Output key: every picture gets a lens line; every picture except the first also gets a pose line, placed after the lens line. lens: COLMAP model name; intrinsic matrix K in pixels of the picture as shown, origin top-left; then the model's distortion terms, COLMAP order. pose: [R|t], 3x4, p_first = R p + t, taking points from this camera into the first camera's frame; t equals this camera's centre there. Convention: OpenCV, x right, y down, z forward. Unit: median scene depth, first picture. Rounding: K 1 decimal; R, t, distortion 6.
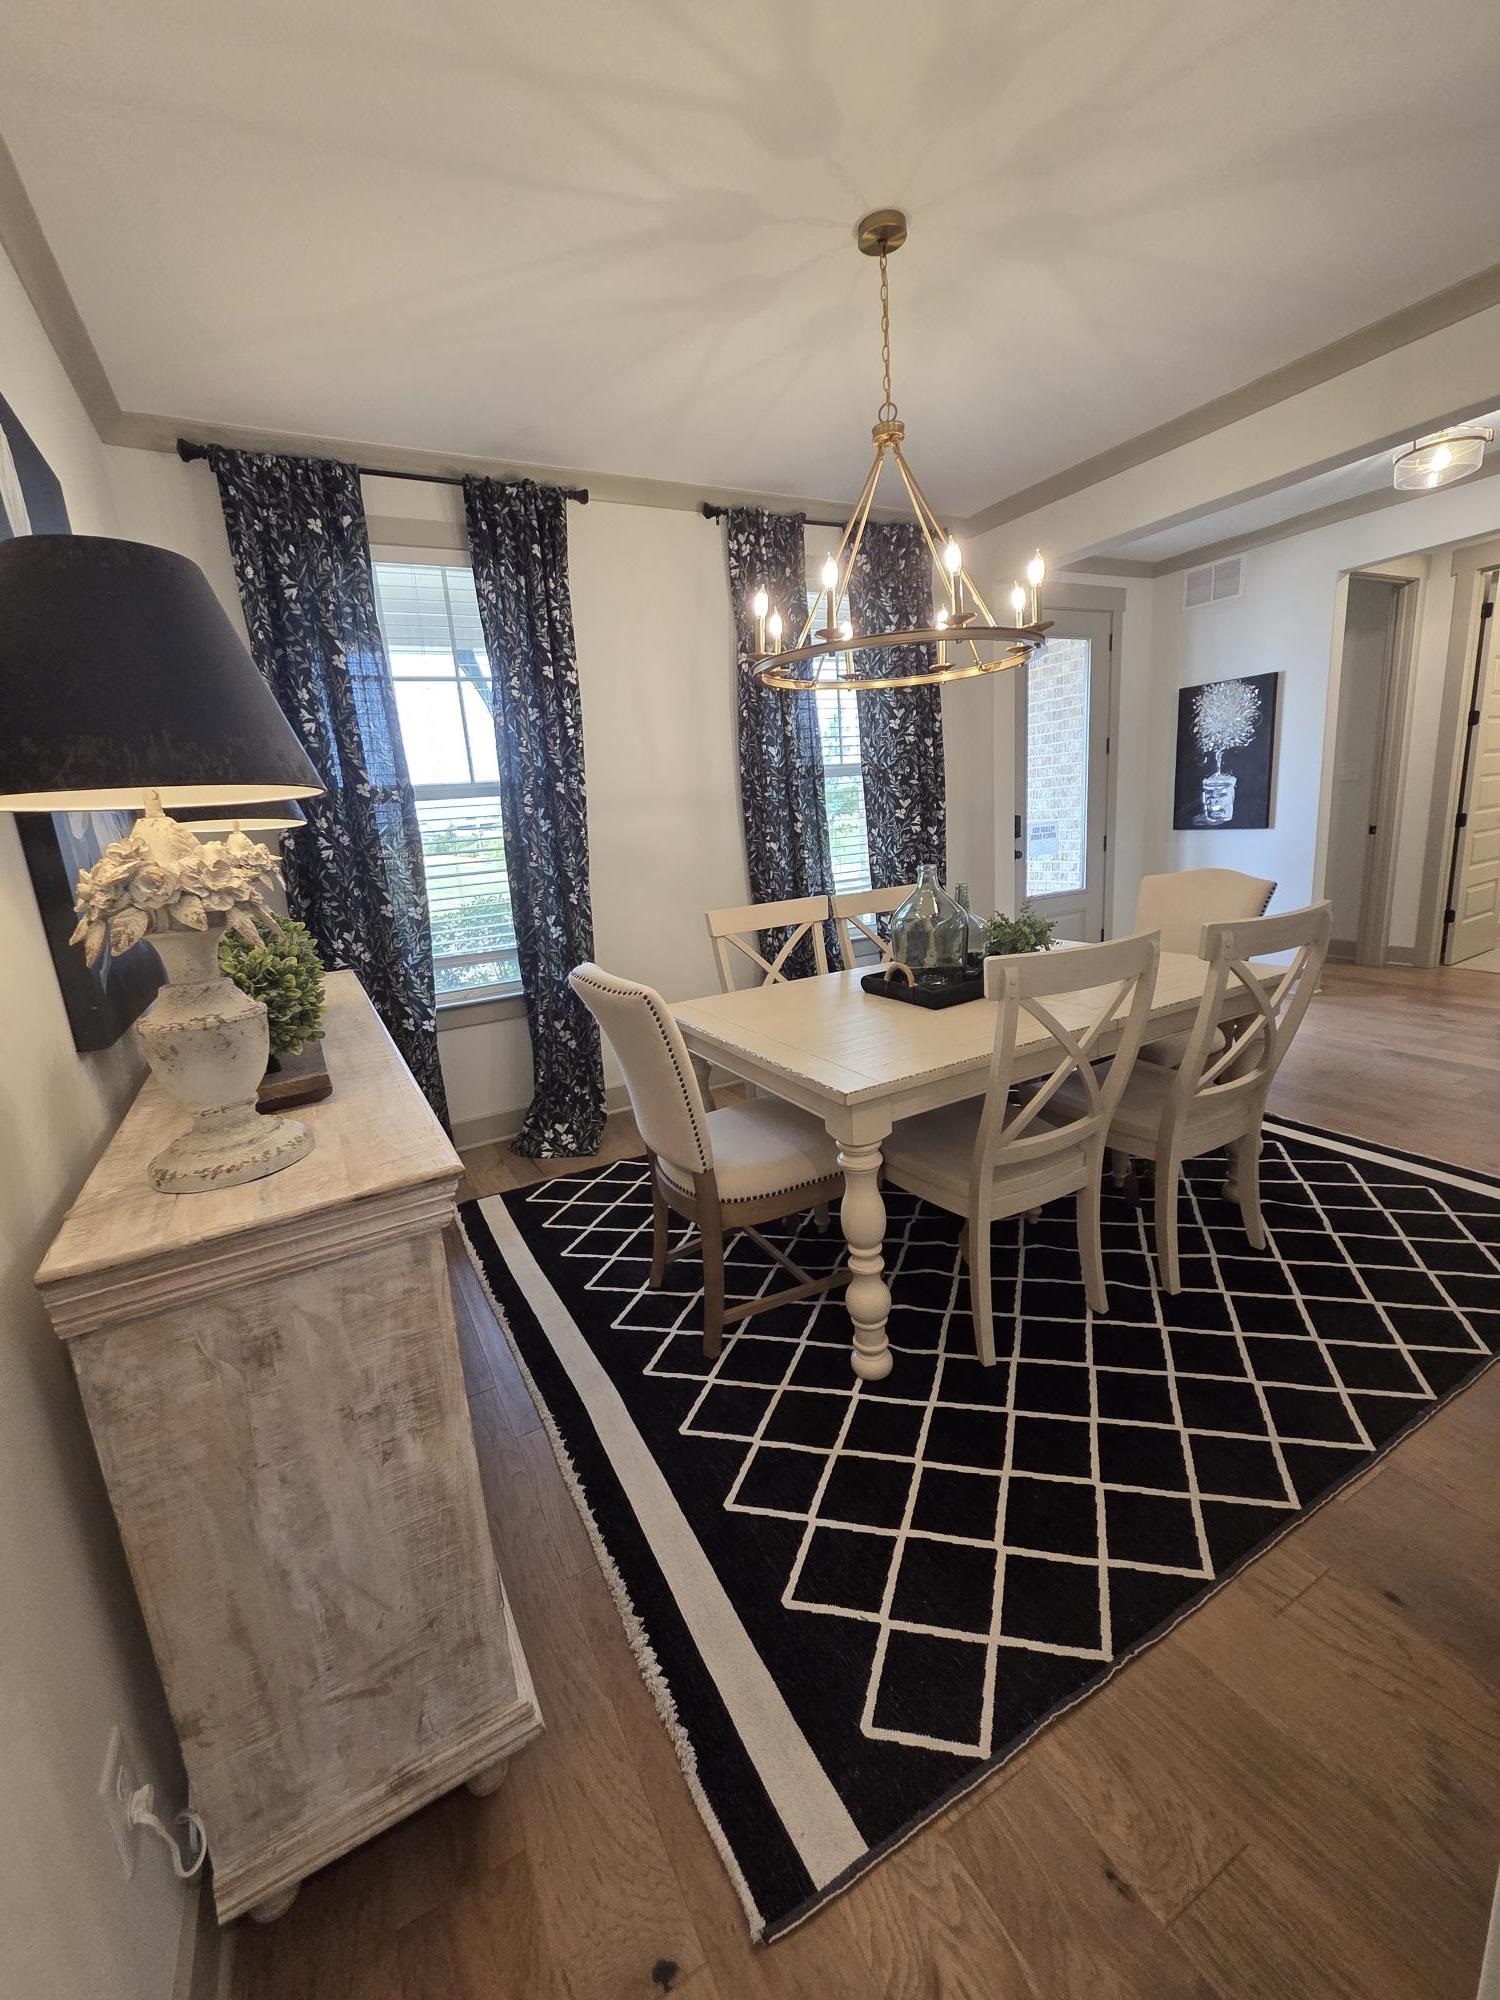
lens RADIAL K [[818.7, 0, 742.6], [0, 818.7, 998.8], [0, 0, 1]] dist [0.003219, 0.000375]
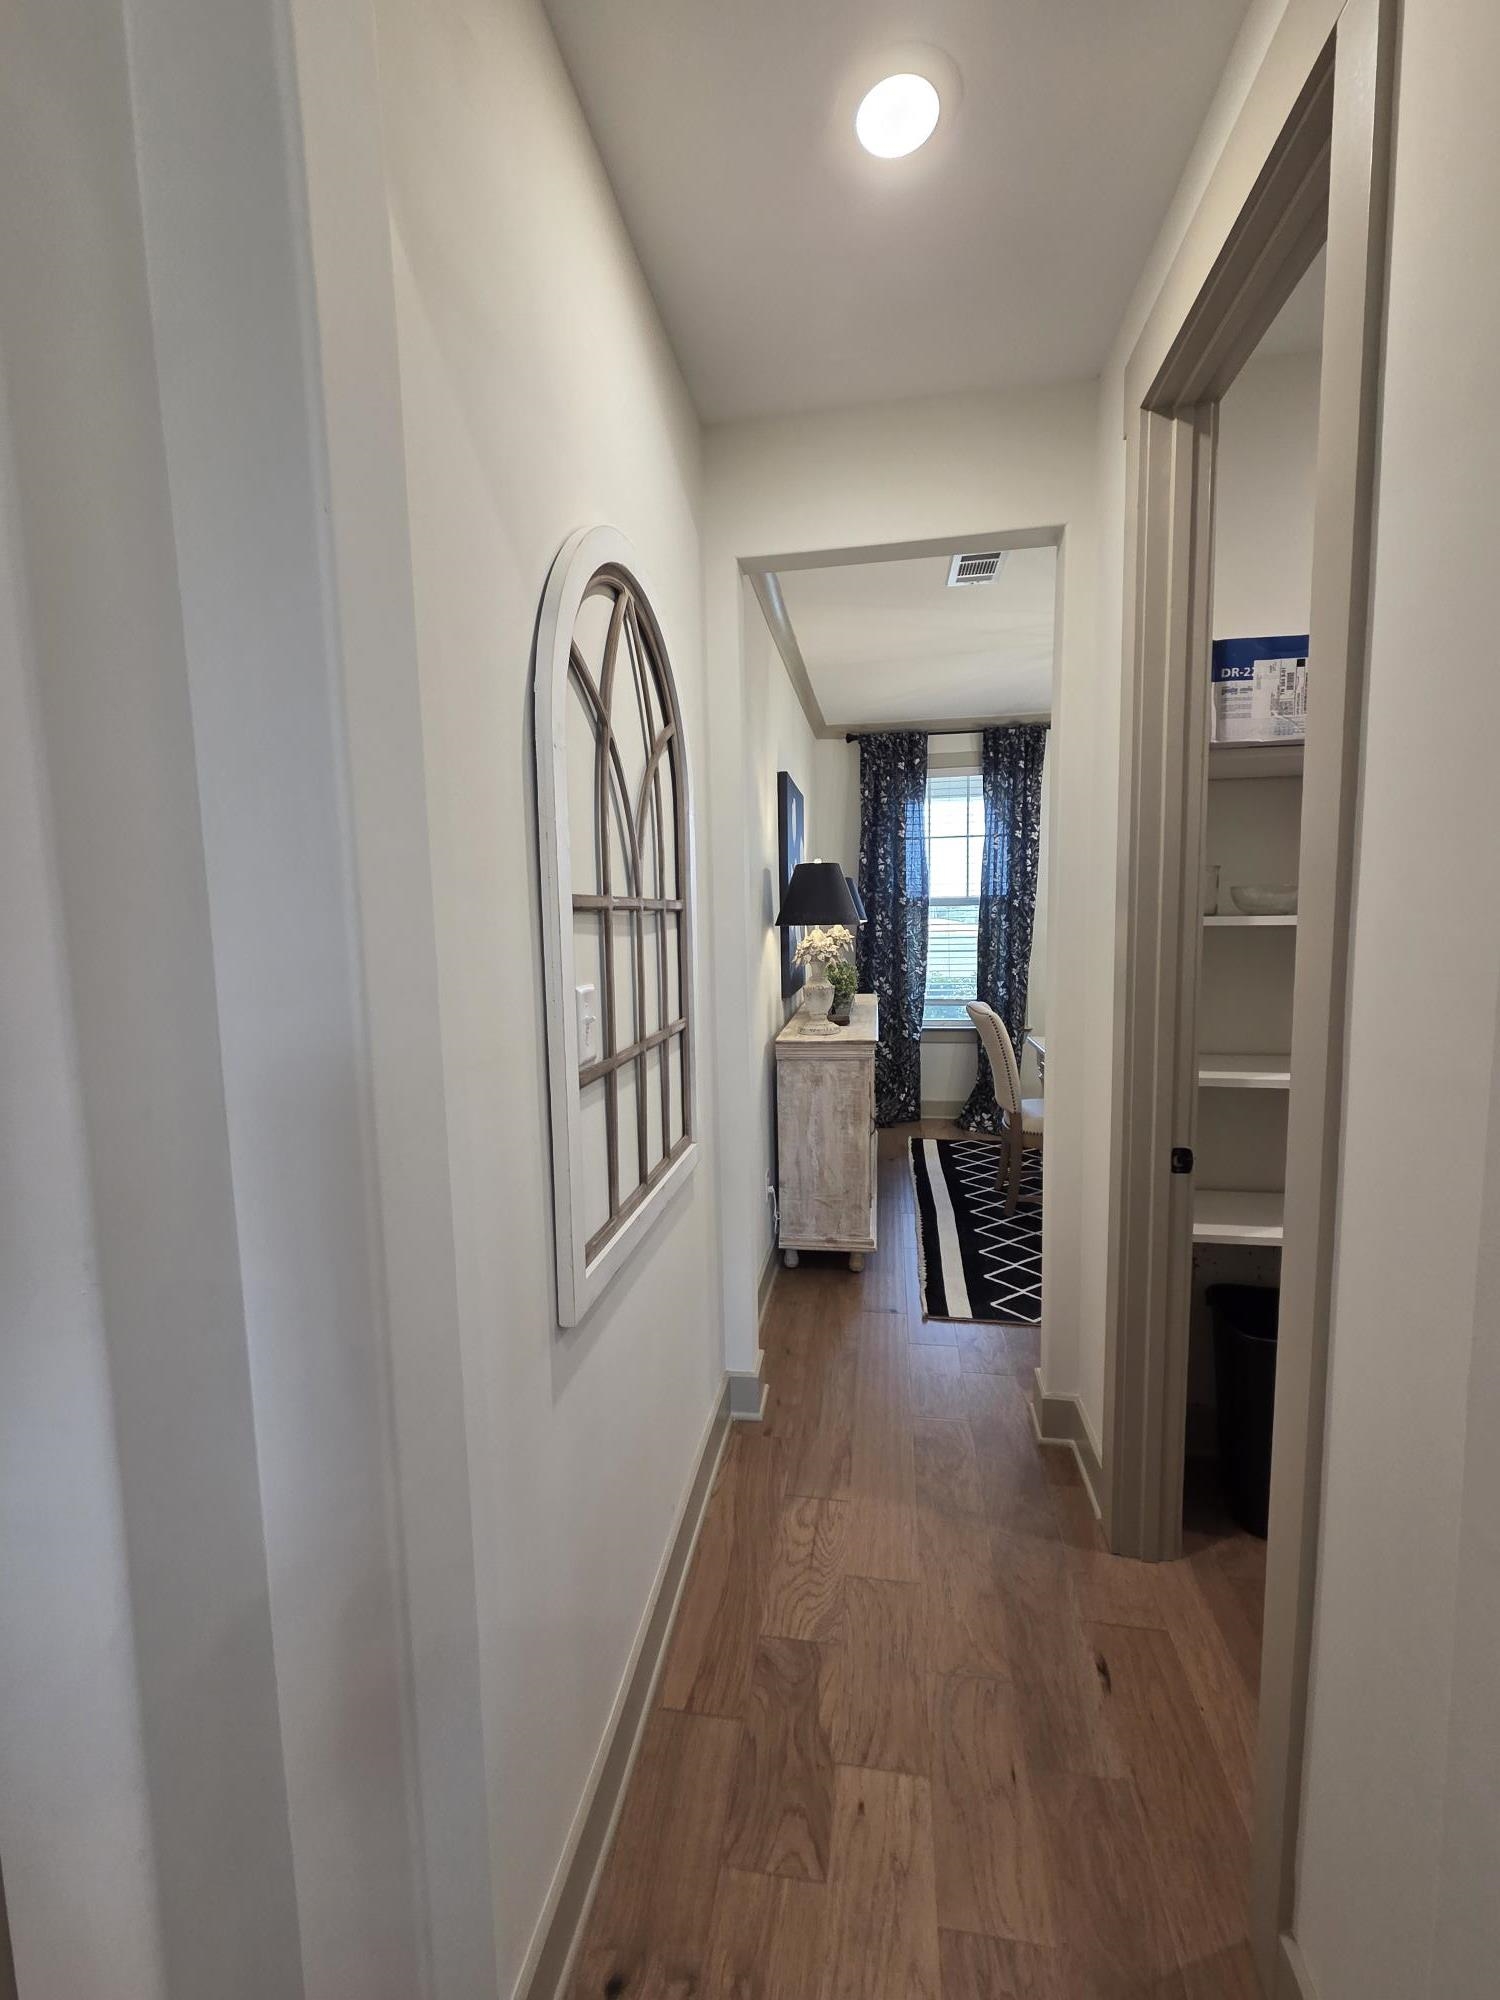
lens RADIAL K [[818.7, 0, 745.9], [0, 818.7, 998.4], [0, 0, 1]] dist [0.003219, 0.000375]
pose [[0.788253, 0.119610, -0.603614, 0.378284], [-0.172892, 0.984462, -0.030700, 0.072863], [0.590563, 0.128559, 0.796685, -0.612211]]
